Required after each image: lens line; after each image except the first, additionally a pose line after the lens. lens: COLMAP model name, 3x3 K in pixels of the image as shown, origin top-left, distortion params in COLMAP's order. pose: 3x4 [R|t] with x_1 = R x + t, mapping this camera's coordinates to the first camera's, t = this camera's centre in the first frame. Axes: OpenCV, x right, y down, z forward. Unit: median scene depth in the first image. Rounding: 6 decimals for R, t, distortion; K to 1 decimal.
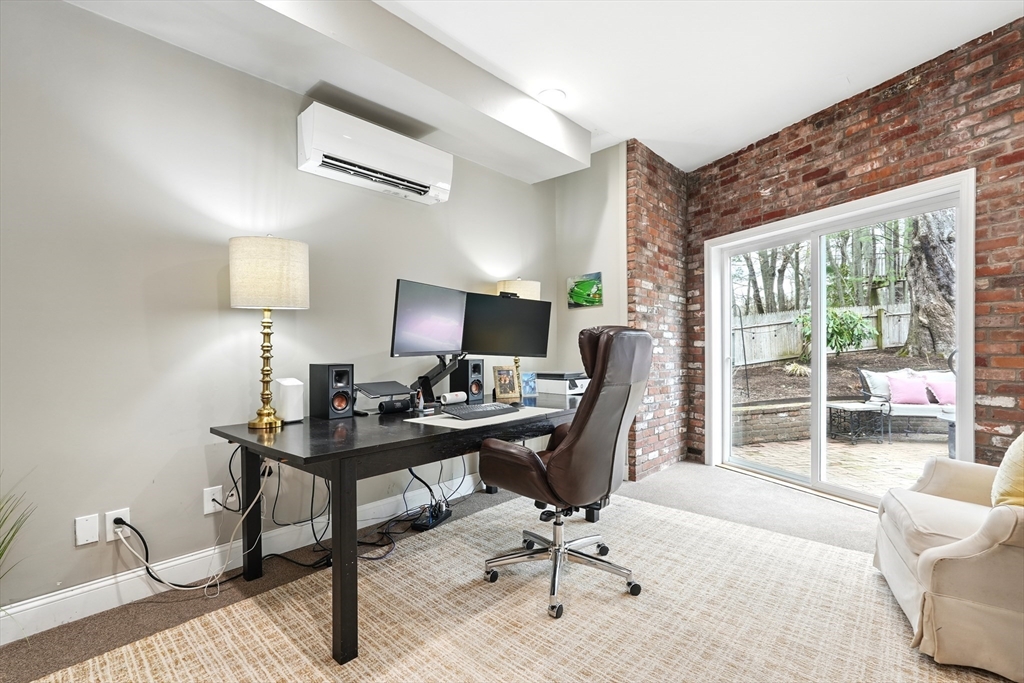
lens RADIAL K [[460.0, 0, 512.1], [0, 460.0, 349.2], [0, 0, 1]] dist [-0.012851, -0.000411]
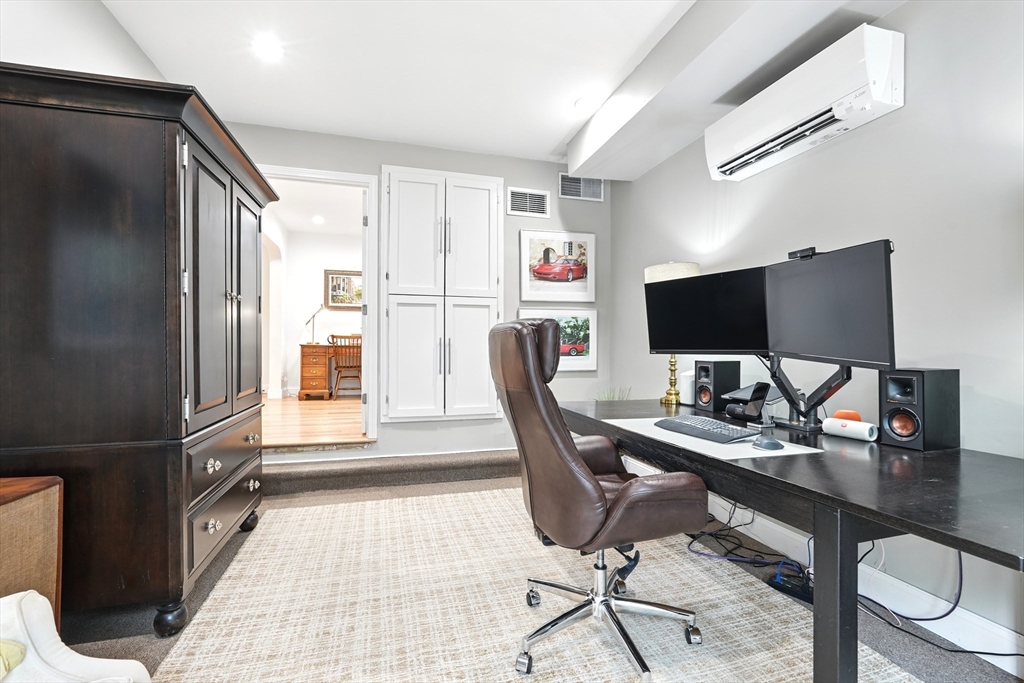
lens RADIAL K [[460.0, 0, 512.1], [0, 460.0, 349.2], [0, 0, 1]] dist [-0.012851, -0.000411]
pose [[-0.528258, 0.007428, -0.849051, 0.498726], [-0.008134, 0.999872, 0.013808, -0.003304], [0.849045, 0.014201, -0.528130, 0.751653]]
